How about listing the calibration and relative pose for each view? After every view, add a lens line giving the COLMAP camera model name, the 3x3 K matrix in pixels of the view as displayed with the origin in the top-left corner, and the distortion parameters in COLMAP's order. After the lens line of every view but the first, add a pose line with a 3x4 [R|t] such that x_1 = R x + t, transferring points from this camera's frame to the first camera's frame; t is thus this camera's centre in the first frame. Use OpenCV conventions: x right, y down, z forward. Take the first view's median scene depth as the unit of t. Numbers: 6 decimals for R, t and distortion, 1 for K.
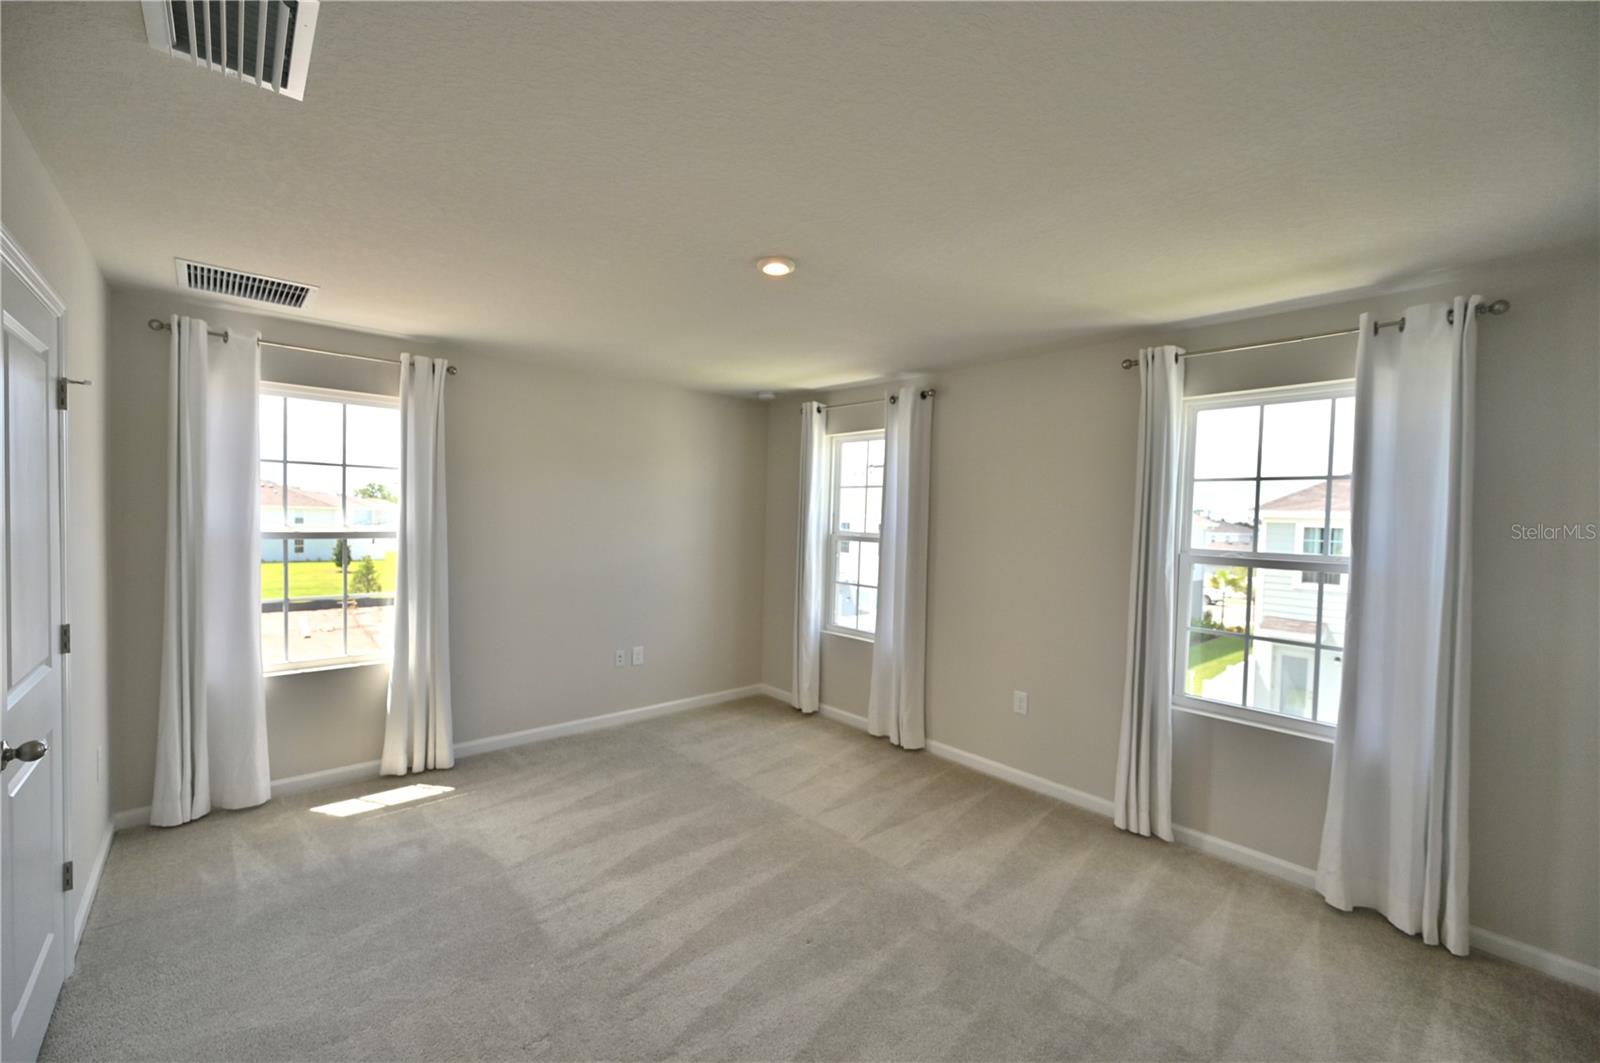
lens RADIAL K [[631.9, 0, 808.4], [0, 631.9, 530.1], [0, 0, 1]] dist [-0.000338, -0.000017]
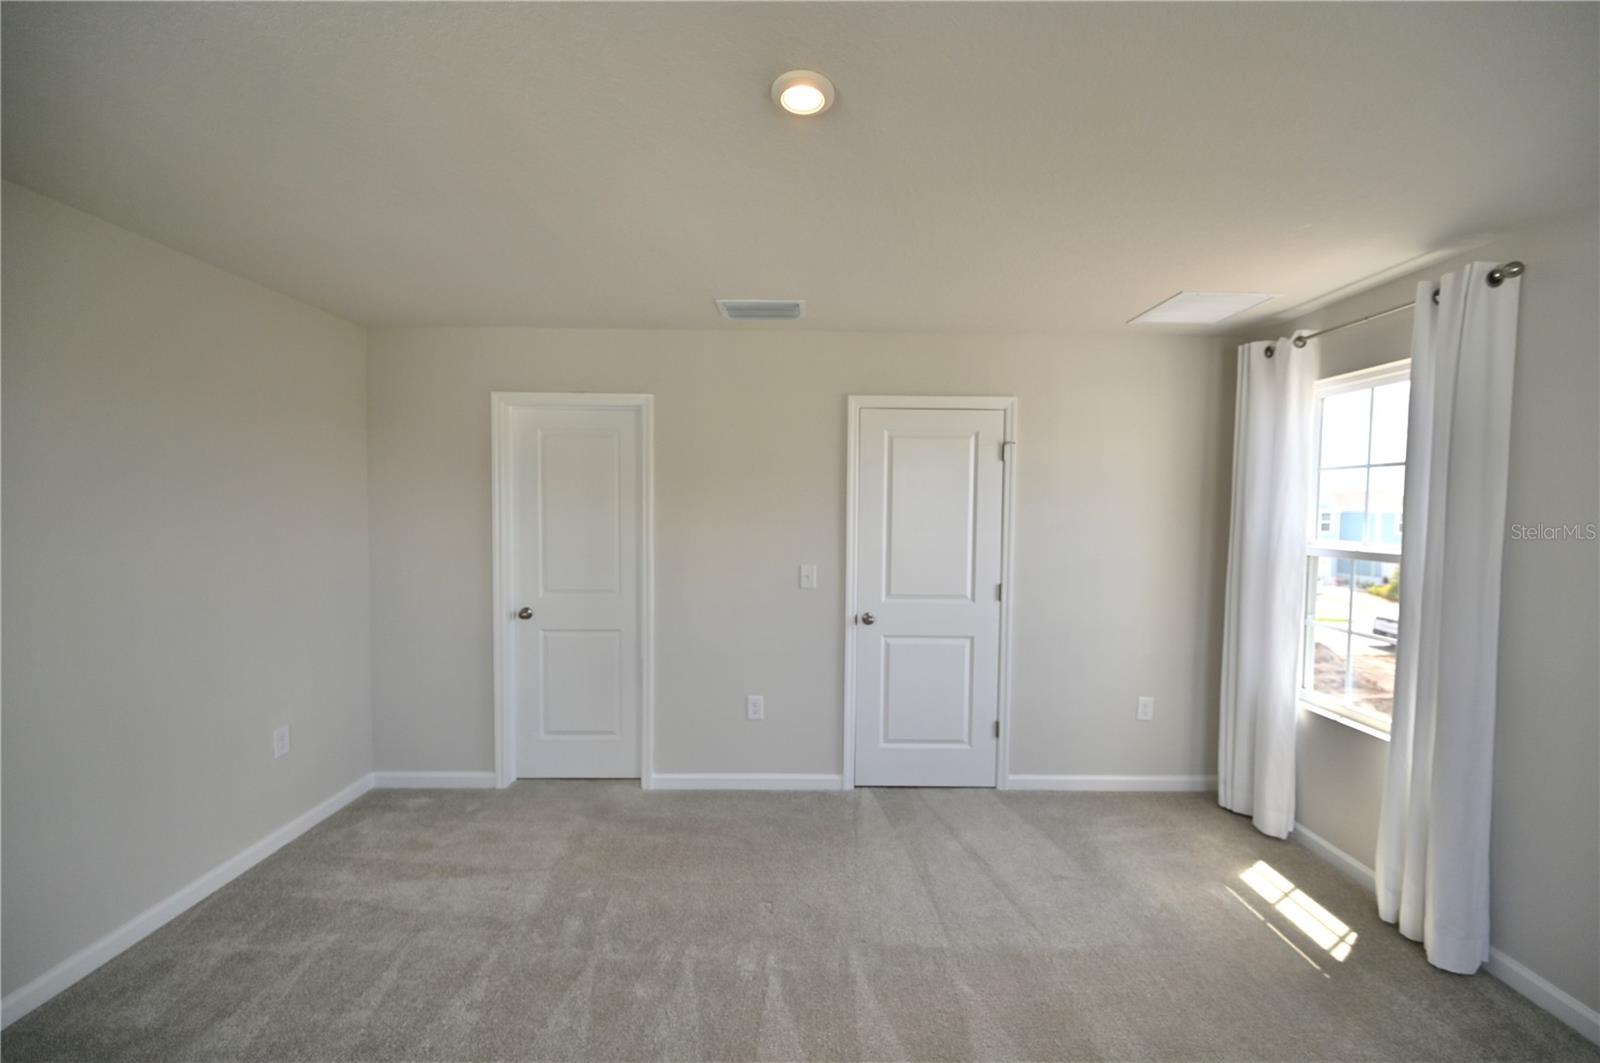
lens RADIAL K [[637.5, 0, 803.4], [0, 637.5, 532.1], [0, 0, 1]] dist [-0.002067, -0.000242]
pose [[-0.671702, -0.000636, -0.740822, 0.258955], [-0.043593, 0.998301, 0.038668, -0.020346], [0.739538, 0.058268, -0.670588, 0.942393]]
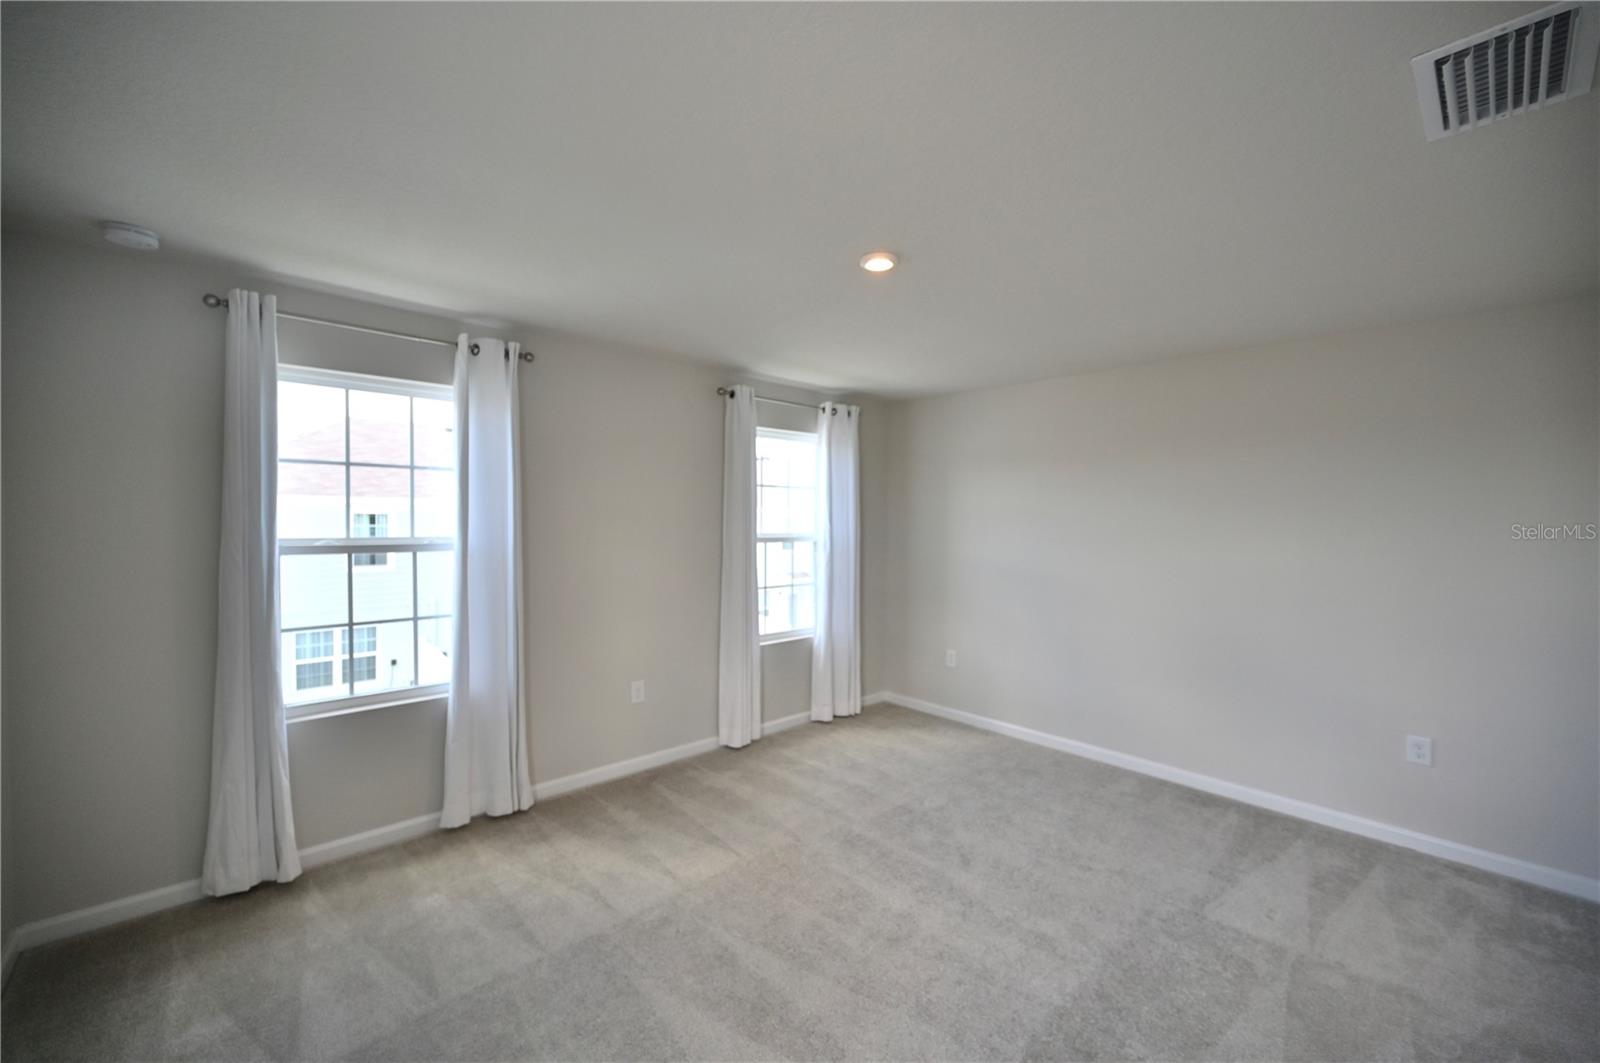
lens RADIAL K [[629.2, 0, 800.0], [0, 629.2, 531.5], [0, 0, 1]] dist [-0.009749, -0.000058]
pose [[0.011651, -0.050059, 0.998678, -0.682473], [0.014339, 0.998652, 0.049891, -0.035650], [-0.999829, 0.013739, 0.012353, 0.737241]]
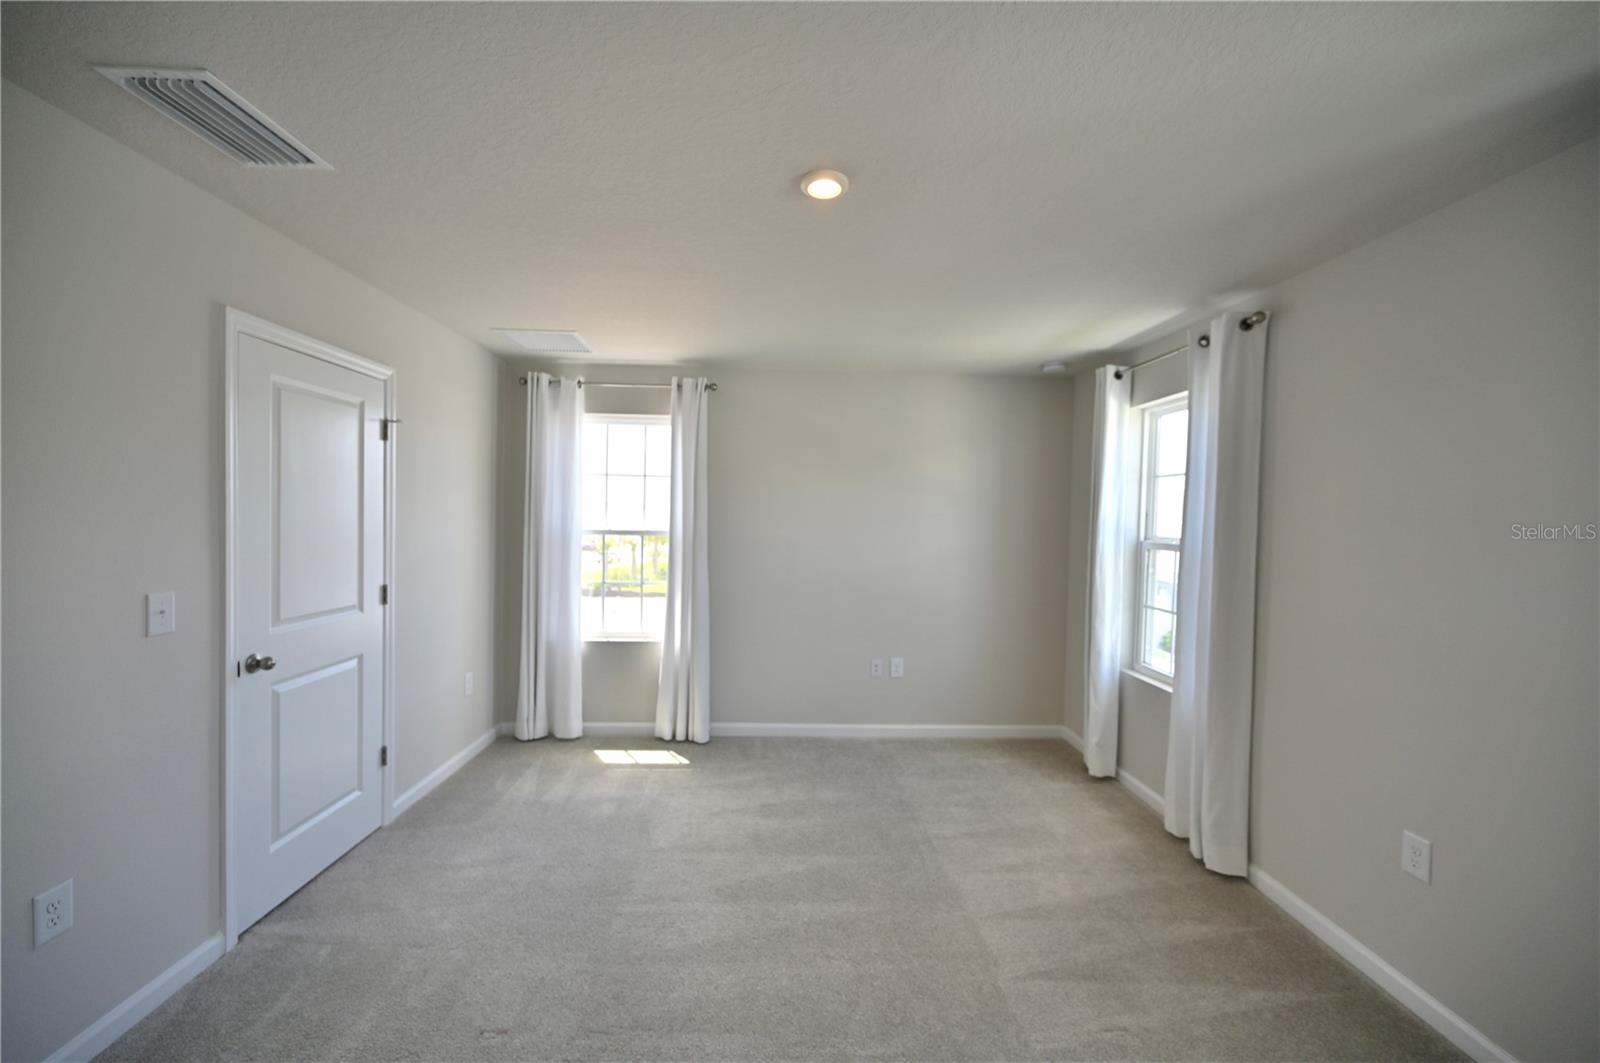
lens RADIAL K [[625.8, 0, 814.8], [0, 625.8, 527.0], [0, 0, 1]] dist [-0.000266, -0.000142]
pose [[0.772218, 0.000462, -0.635357, 0.285338], [-0.015292, 0.999724, -0.017859, 0.013028], [0.635173, 0.023506, 0.772012, 0.268081]]
